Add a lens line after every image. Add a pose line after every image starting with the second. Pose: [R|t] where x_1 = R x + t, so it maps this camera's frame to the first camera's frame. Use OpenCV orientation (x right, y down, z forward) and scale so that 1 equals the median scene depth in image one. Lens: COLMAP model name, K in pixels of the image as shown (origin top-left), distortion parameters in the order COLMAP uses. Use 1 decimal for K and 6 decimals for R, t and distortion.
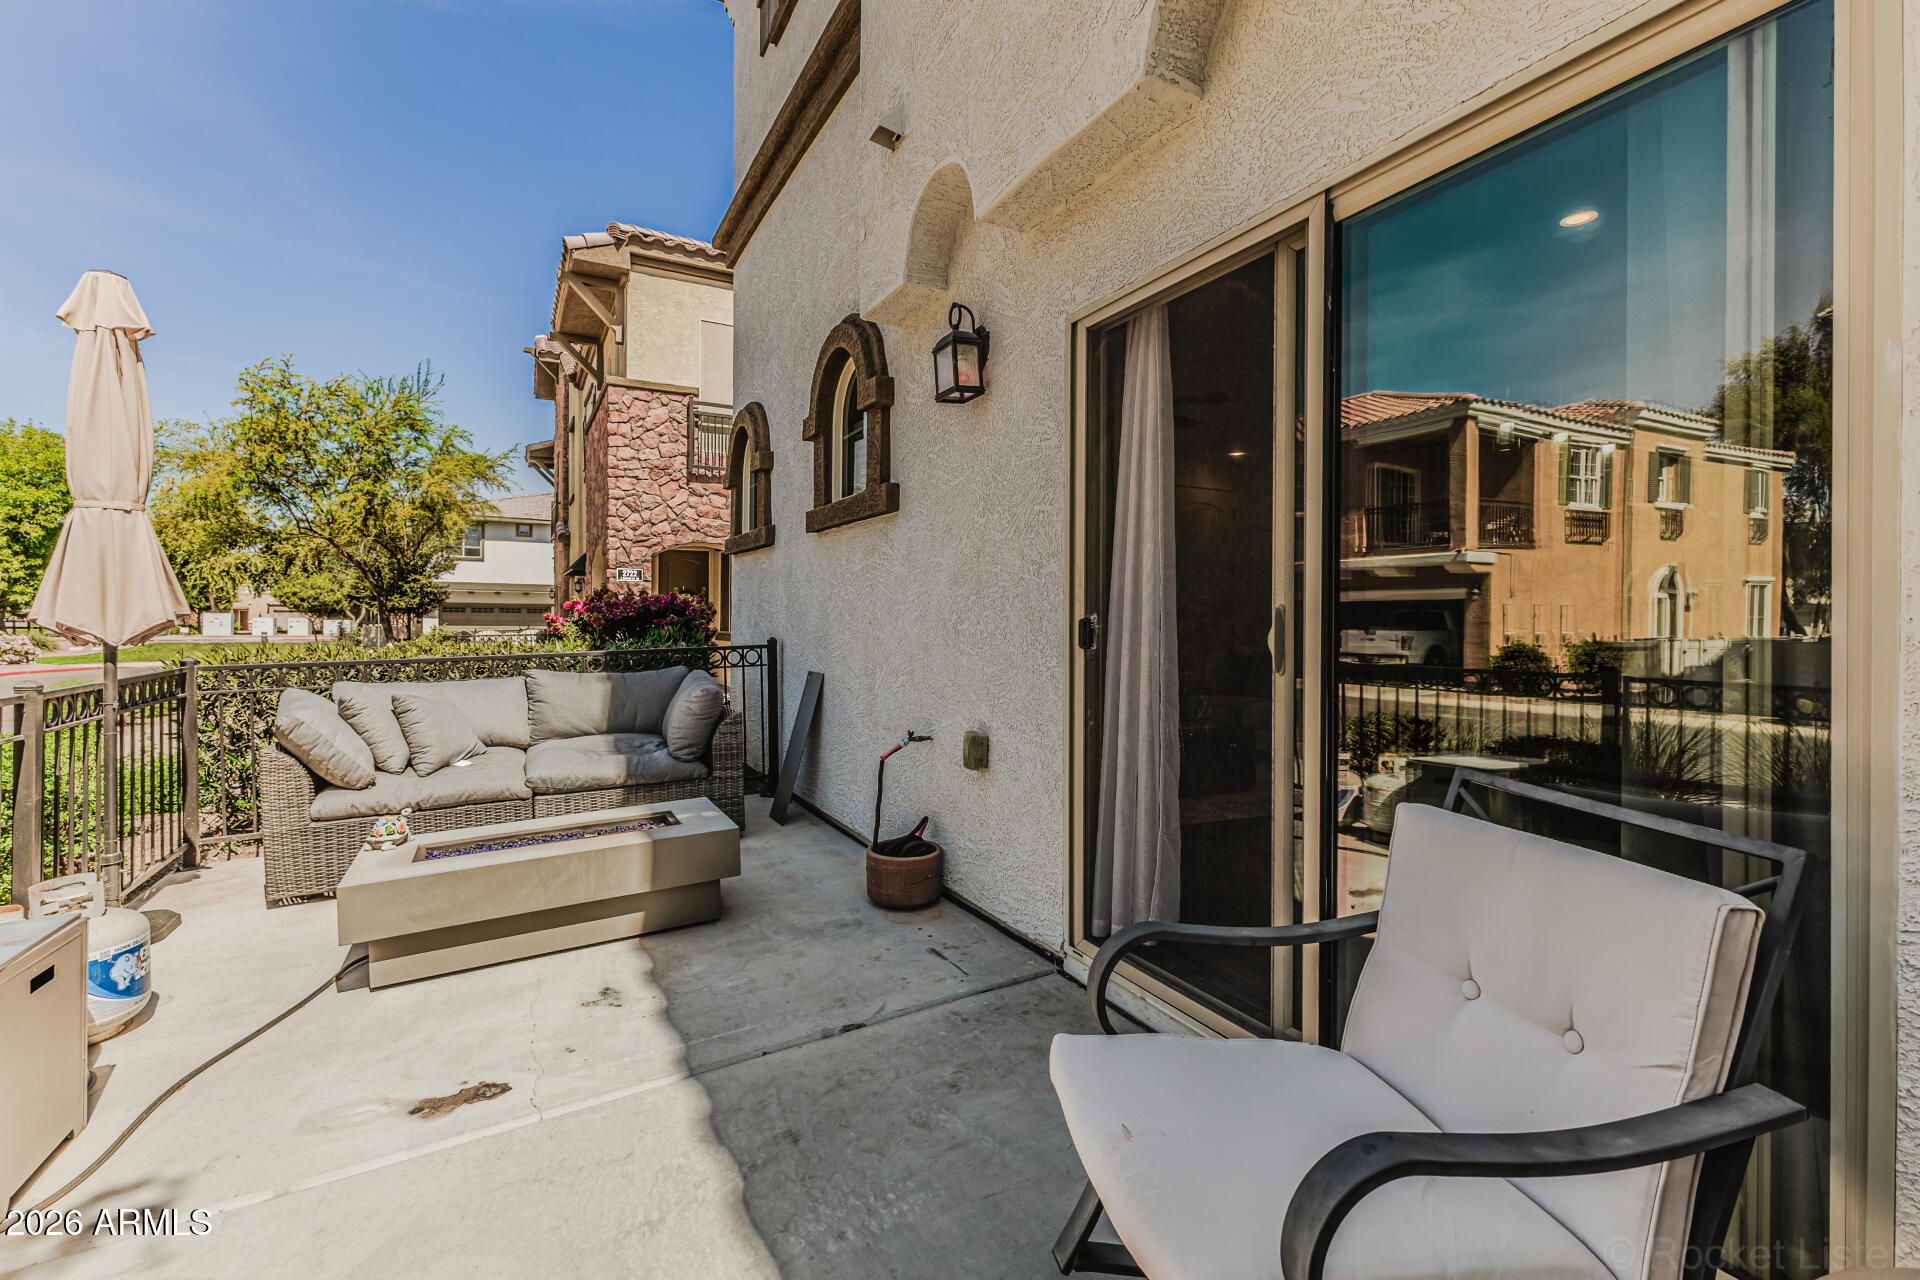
lens RADIAL K [[832.5, 0, 956.4], [0, 832.5, 632.7], [0, 0, 1]] dist [0.010139, -0.001301]
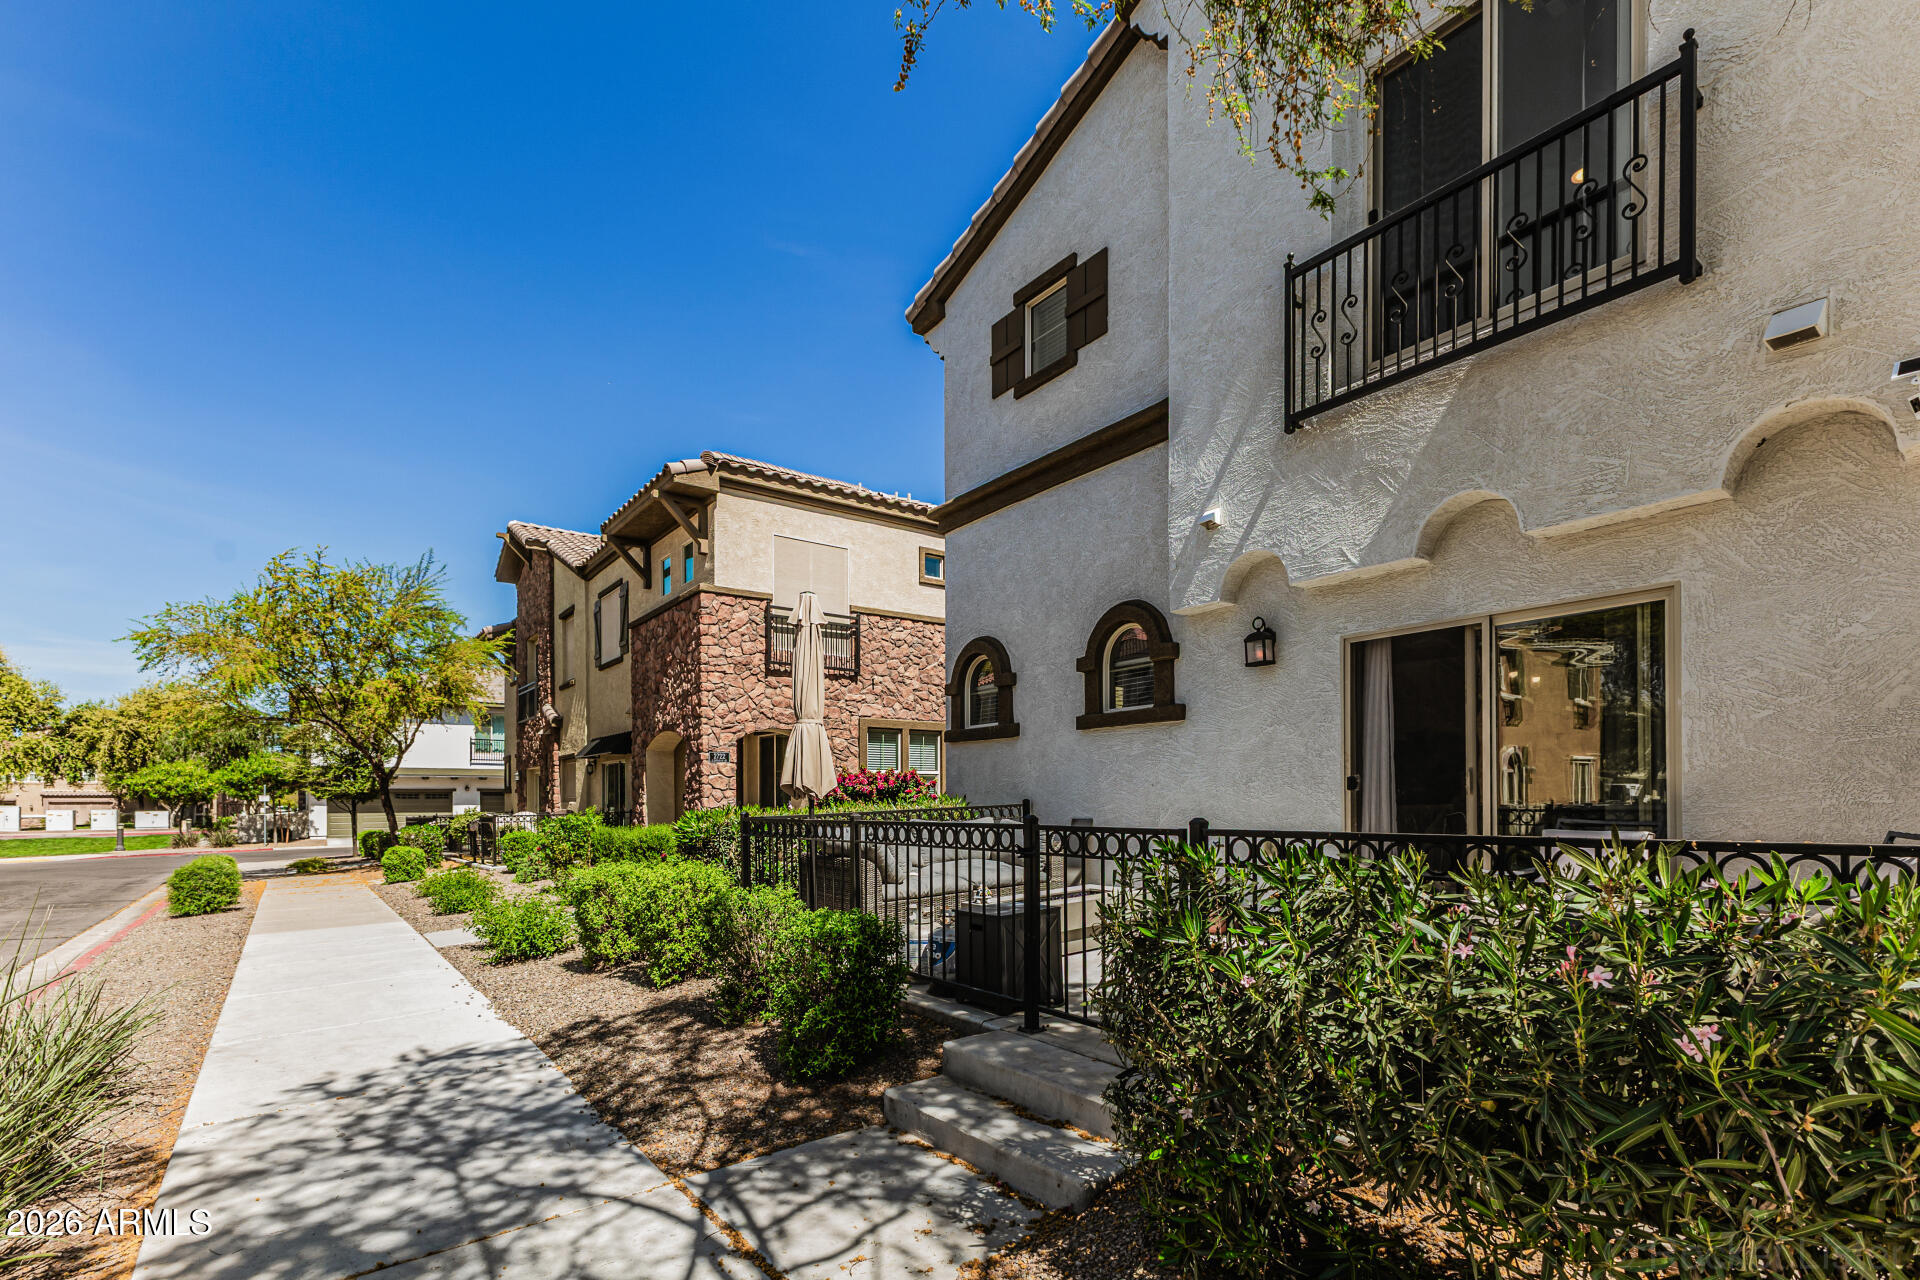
lens RADIAL K [[832.5, 0, 997.7], [0, 832.5, 803.6], [0, 0, 1]] dist [0.010139, -0.001301]
pose [[0.984544, -0.018361, 0.174170, -0.215308], [0.020067, 0.999766, -0.008039, 0.010016], [-0.173982, 0.011410, 0.984683, -0.183766]]
